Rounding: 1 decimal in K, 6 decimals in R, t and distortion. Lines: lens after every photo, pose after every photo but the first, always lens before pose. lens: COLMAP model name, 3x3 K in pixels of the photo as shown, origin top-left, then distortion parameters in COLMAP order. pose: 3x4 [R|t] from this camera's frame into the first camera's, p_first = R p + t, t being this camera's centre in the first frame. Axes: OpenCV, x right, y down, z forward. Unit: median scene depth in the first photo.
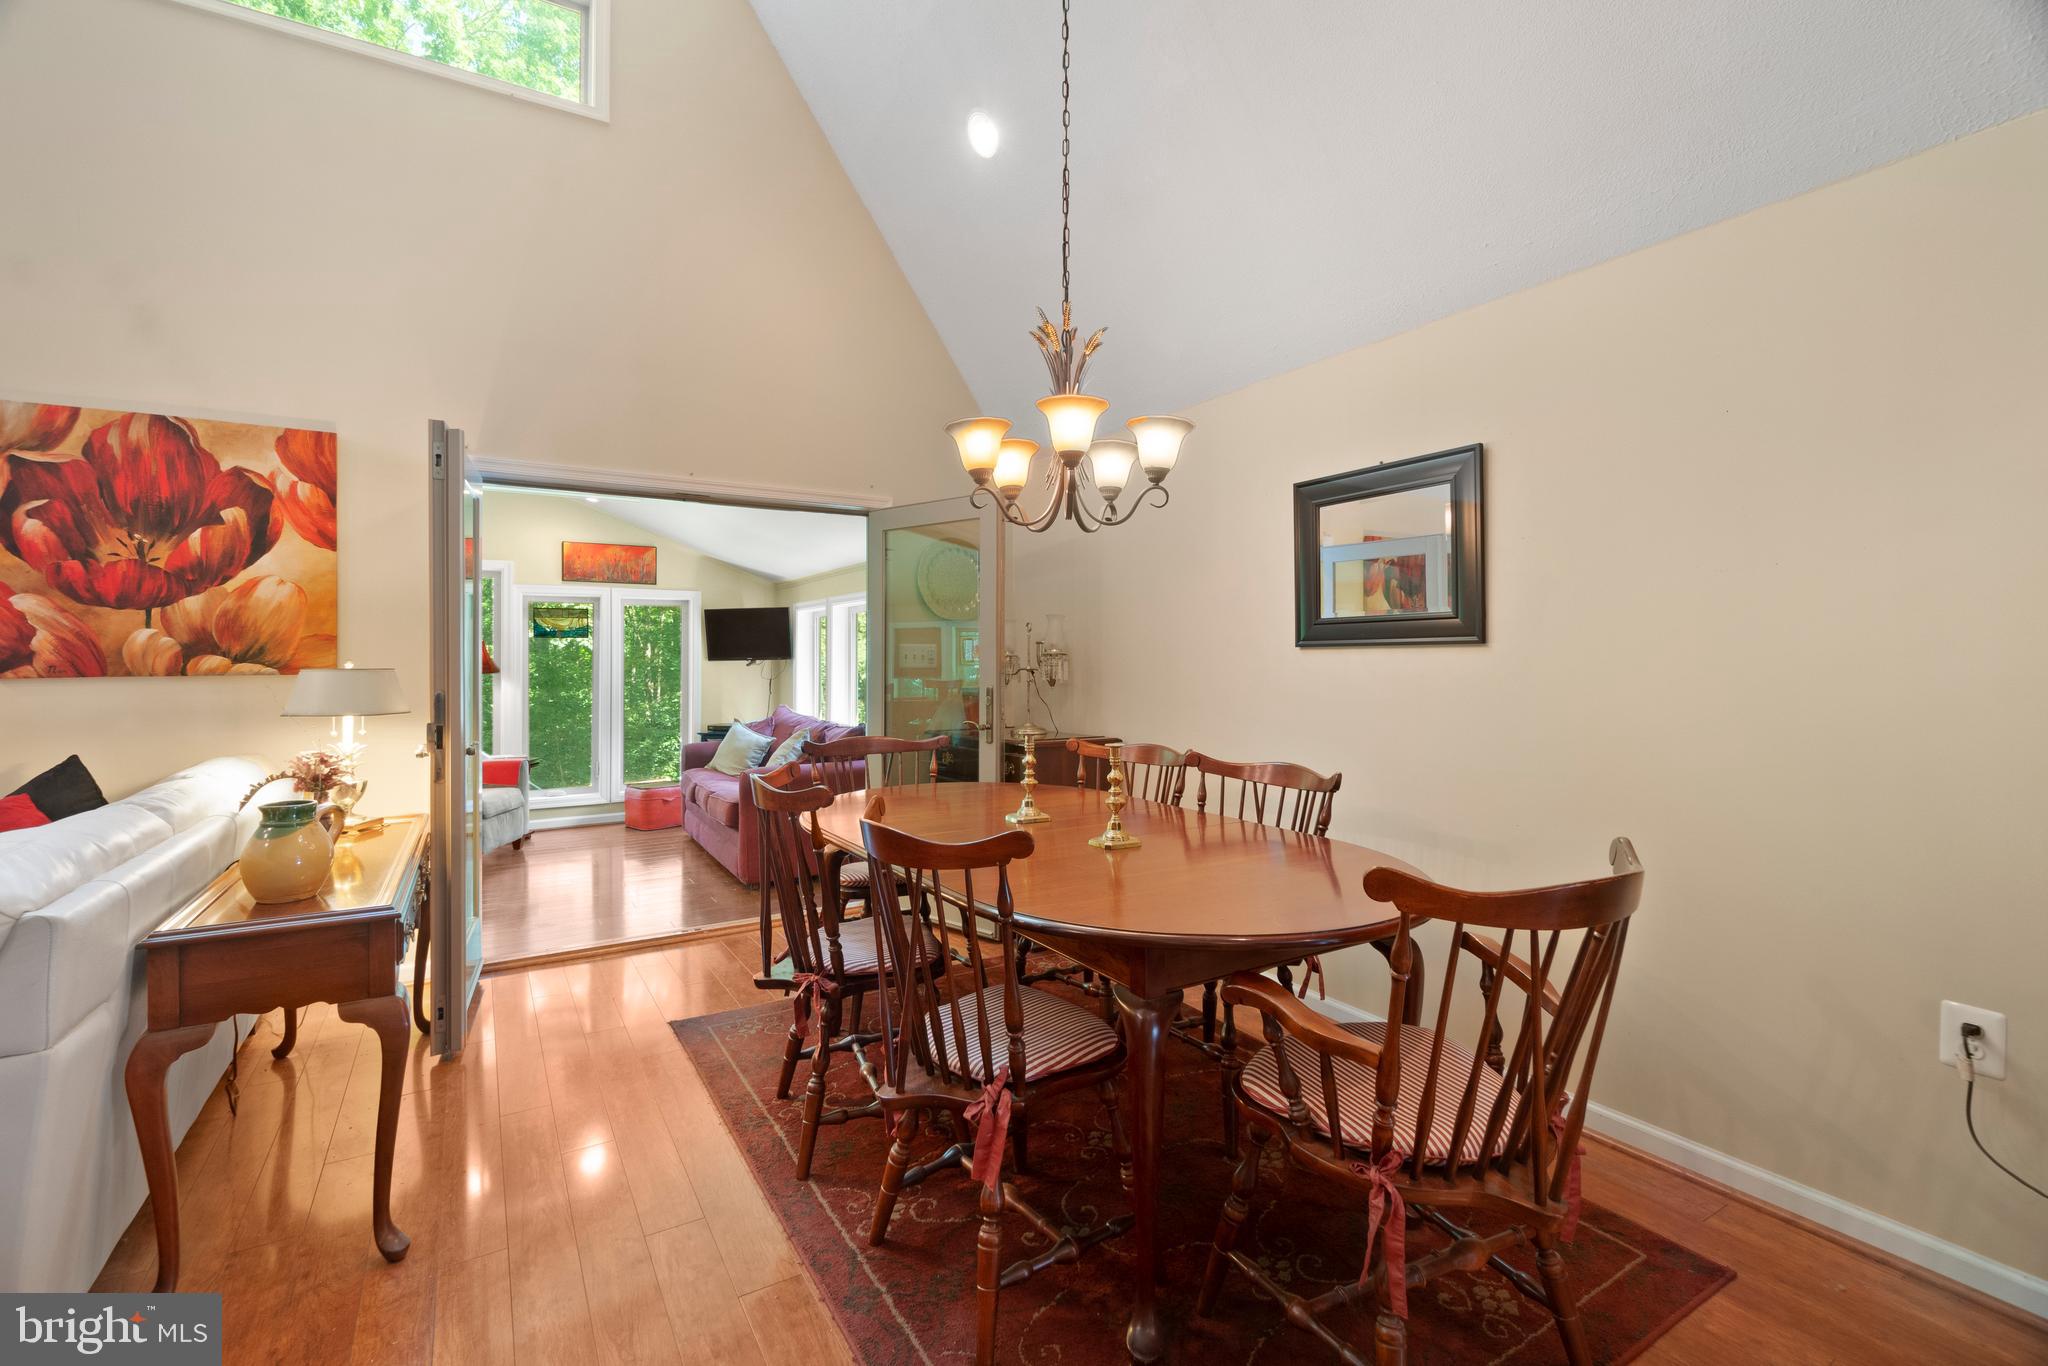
lens RADIAL K [[893.4, 0, 1018.2], [0, 893.4, 661.8], [0, 0, 1]] dist [-0.002853, 0.000057]
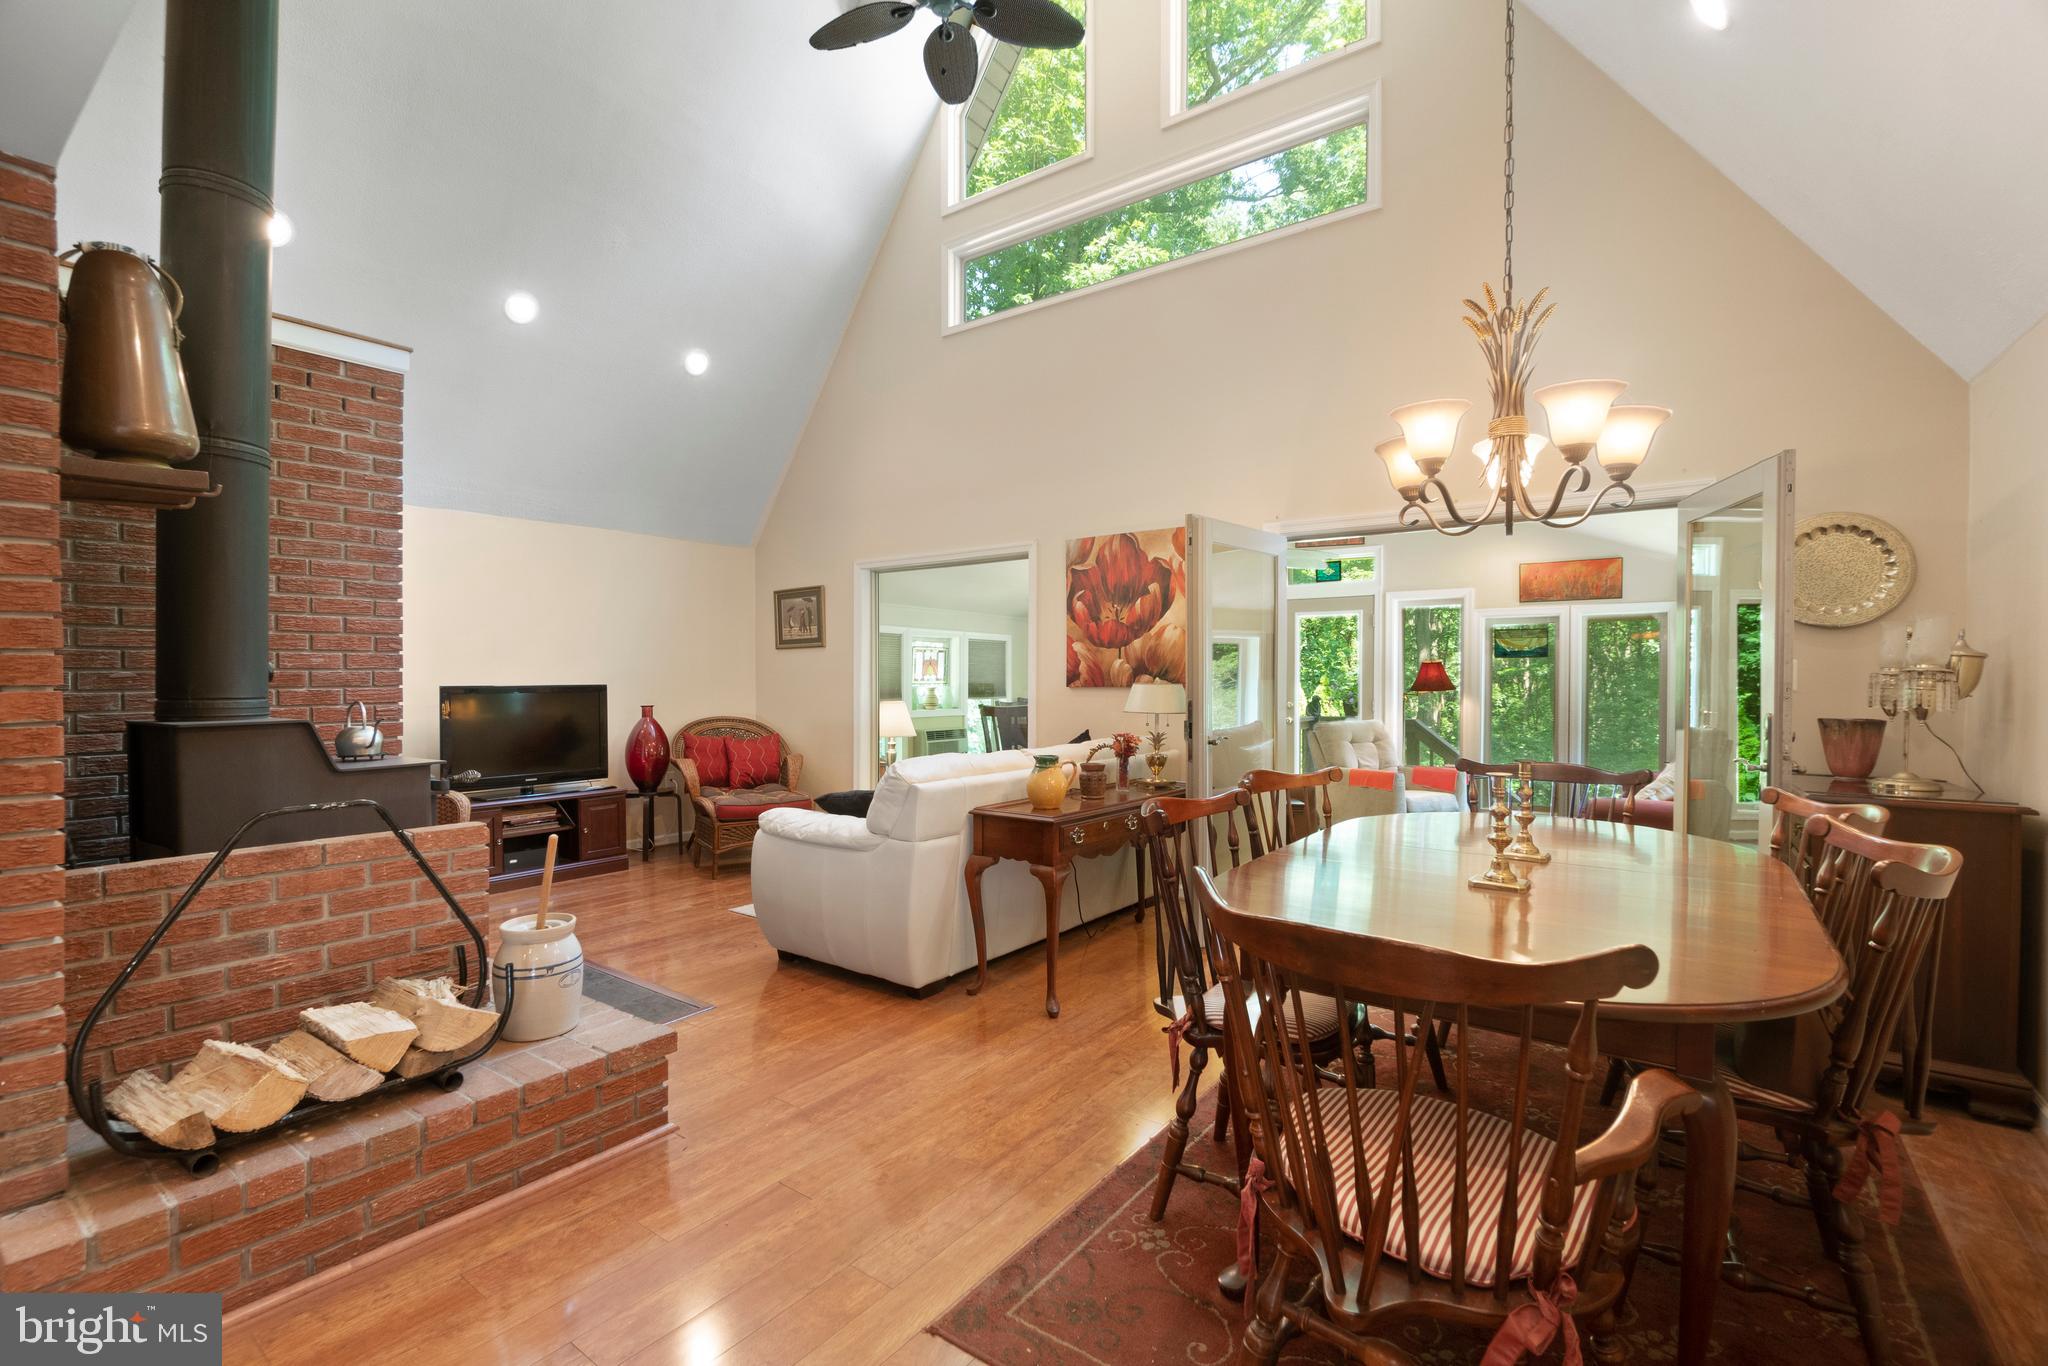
lens RADIAL K [[911.1, 0, 1024.0], [0, 911.1, 683.0], [0, 0, 1]] dist [0.004990, 0.001068]
pose [[0.382196, 0.005698, -0.924064, 0.564530], [-0.005148, 0.999979, 0.004037, 0.002351], [0.924067, 0.003214, 0.382218, 0.158767]]
